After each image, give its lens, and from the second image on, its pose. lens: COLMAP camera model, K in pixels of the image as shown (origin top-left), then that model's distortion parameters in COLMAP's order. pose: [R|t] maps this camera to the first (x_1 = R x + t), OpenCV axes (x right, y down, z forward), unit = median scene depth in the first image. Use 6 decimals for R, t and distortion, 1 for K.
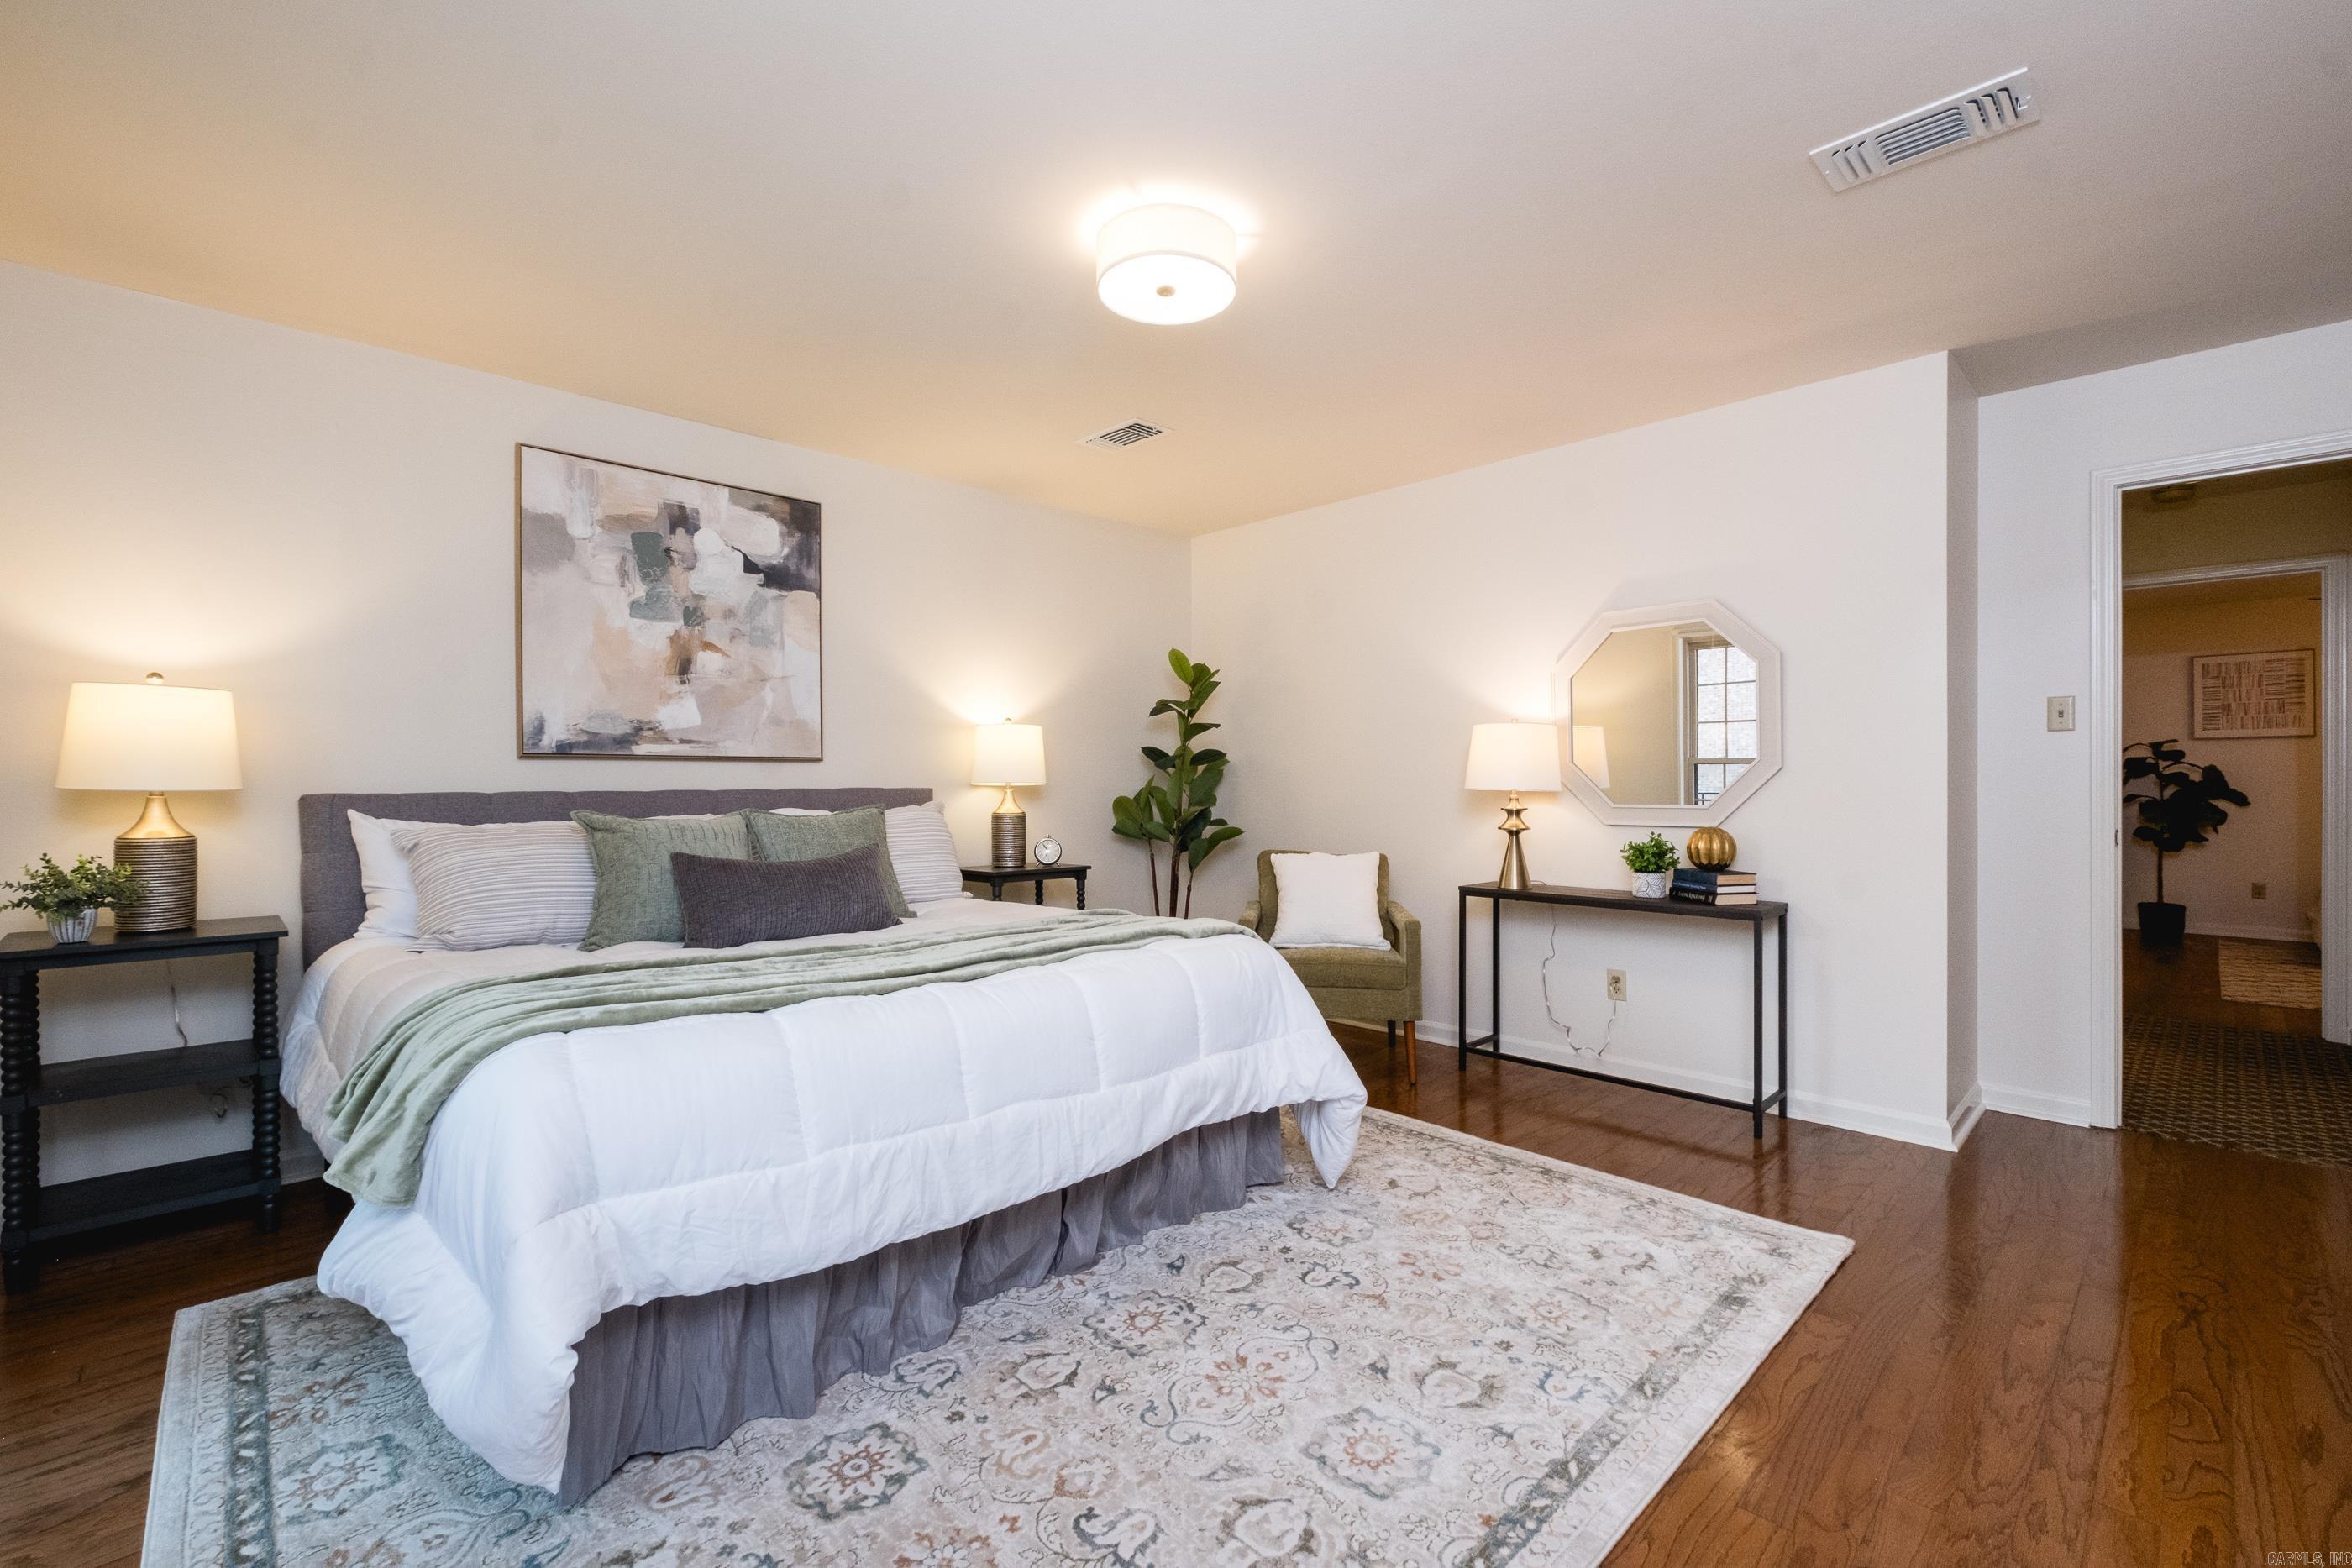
lens RADIAL K [[1042.4, 0, 1166.9], [0, 1042.4, 778.2], [0, 0, 1]] dist [0.007317, -0.005172]
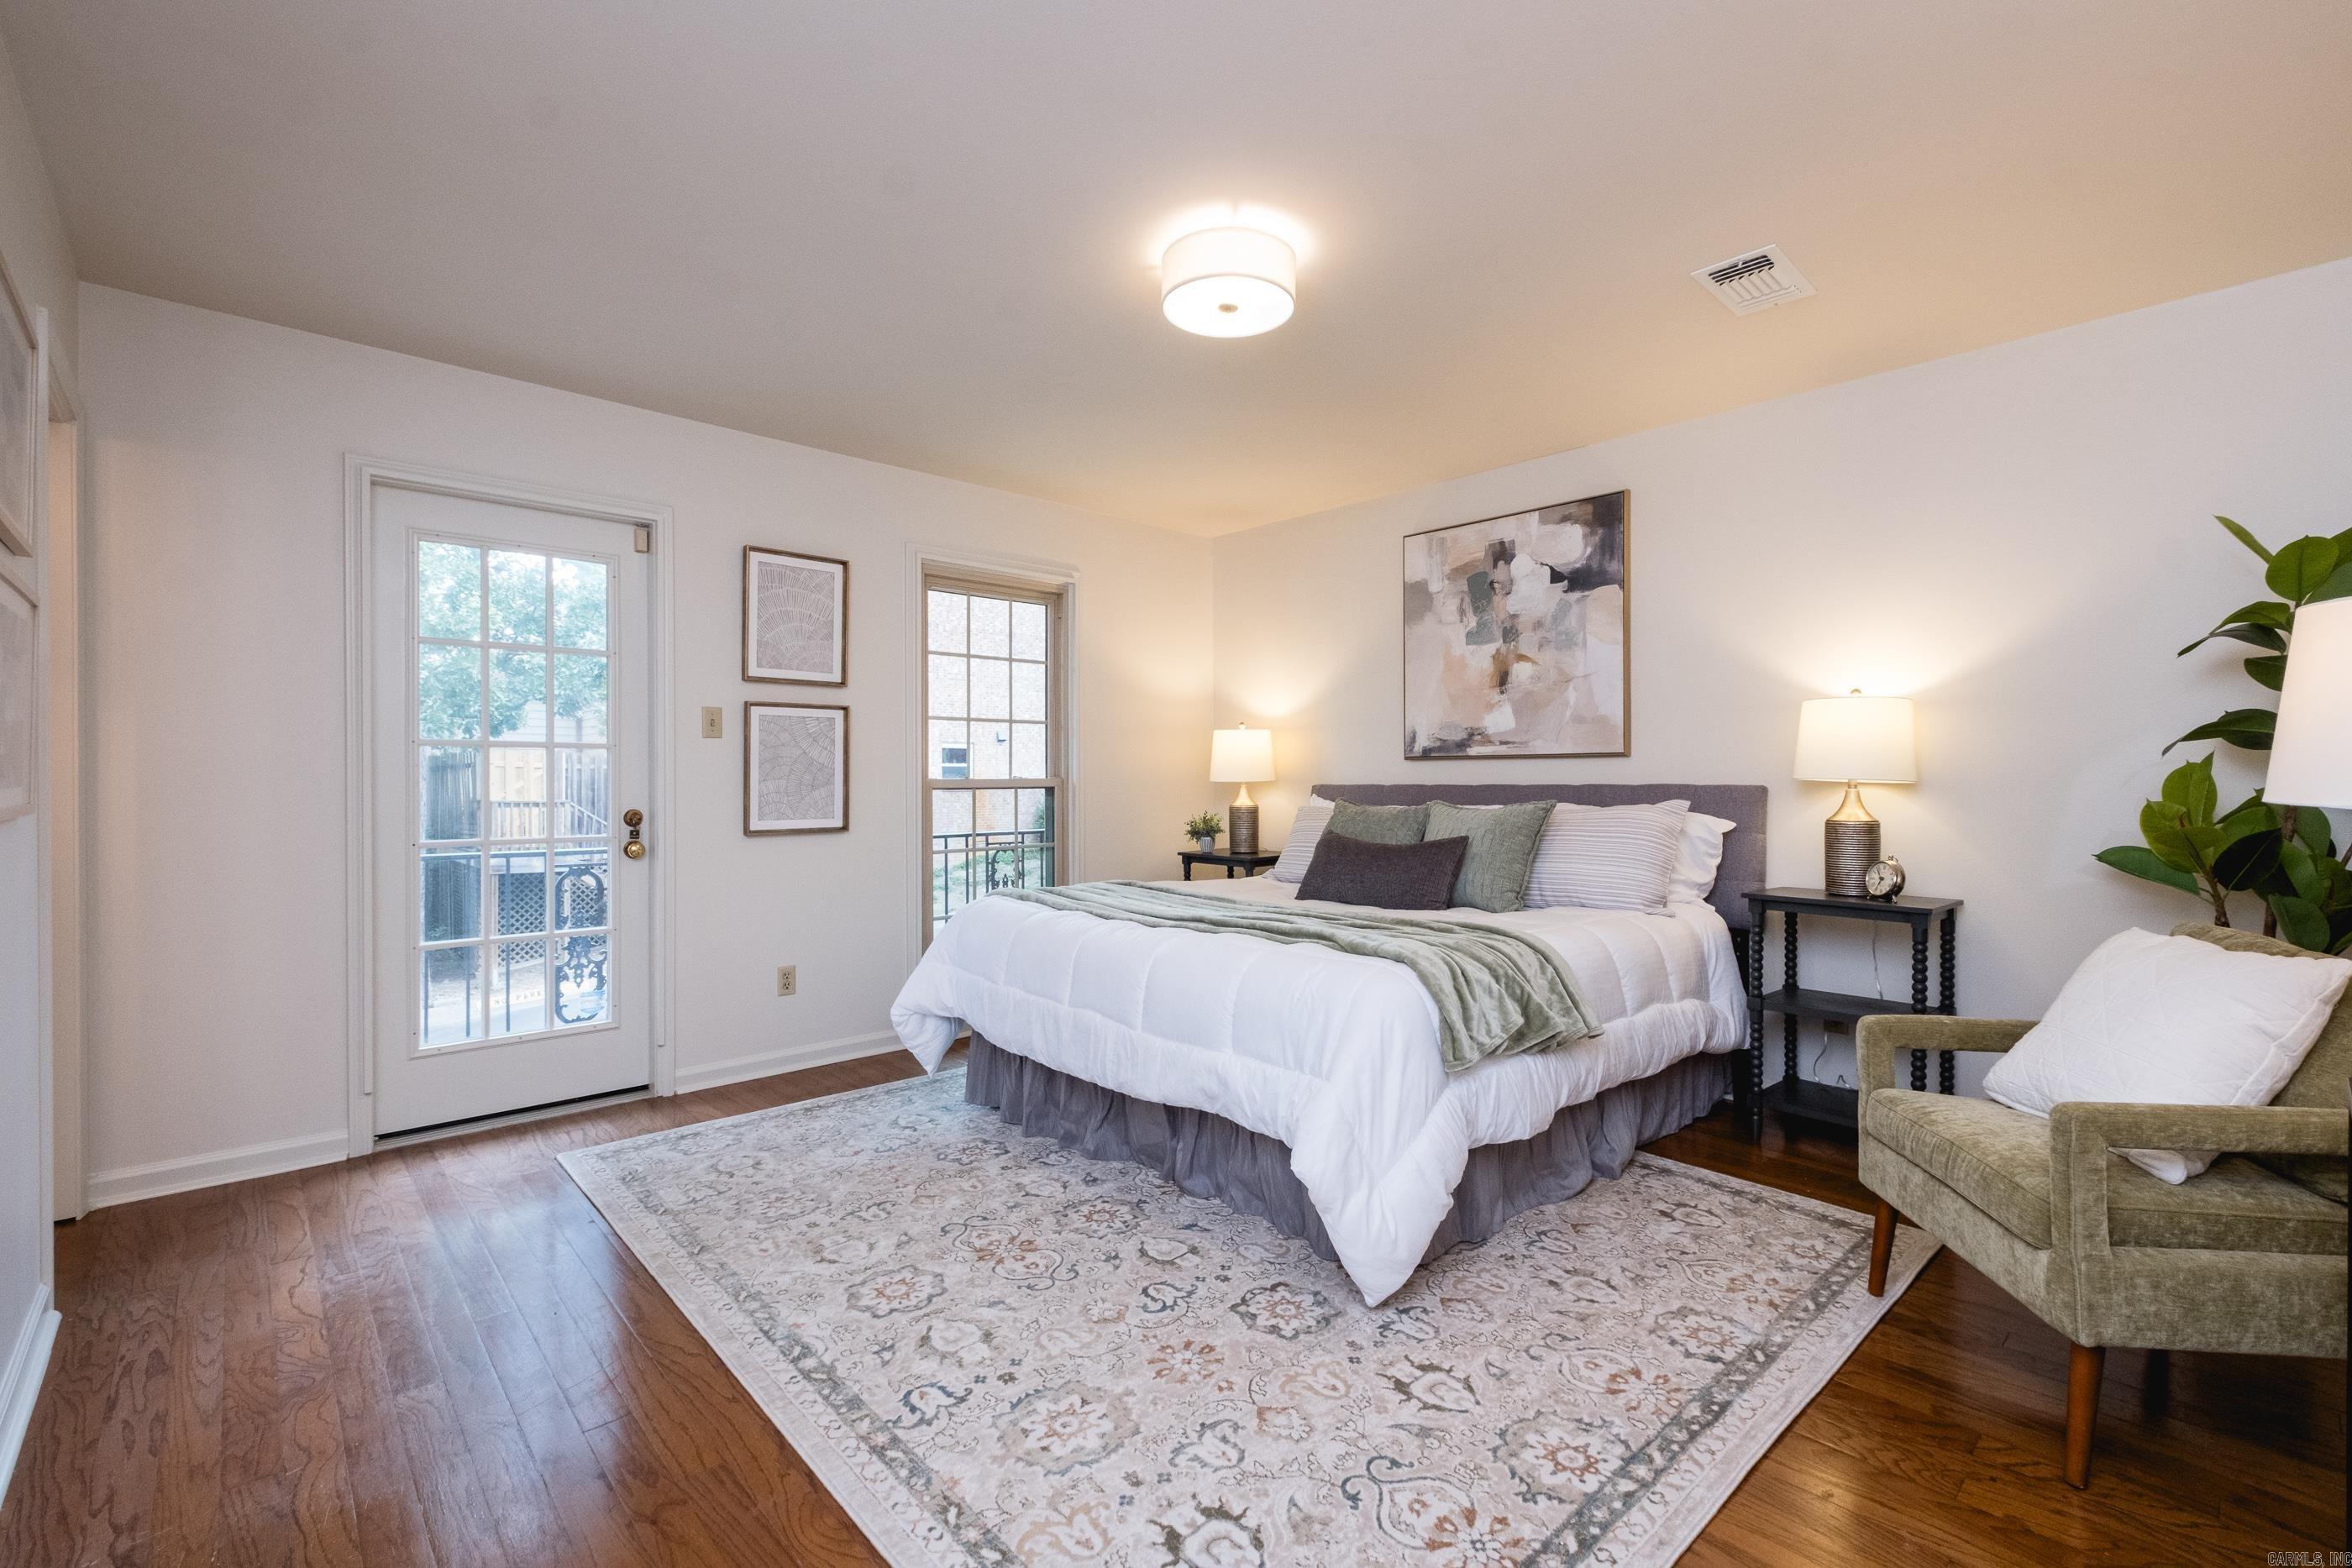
lens RADIAL K [[1042.4, 0, 1181.8], [0, 1042.4, 787.4], [0, 0, 1]] dist [0.007317, -0.005172]
pose [[-0.048497, 0.012863, -0.998740, 0.724446], [0.005872, 0.999903, 0.012593, -0.002184], [0.998806, -0.005254, -0.048568, 0.697024]]
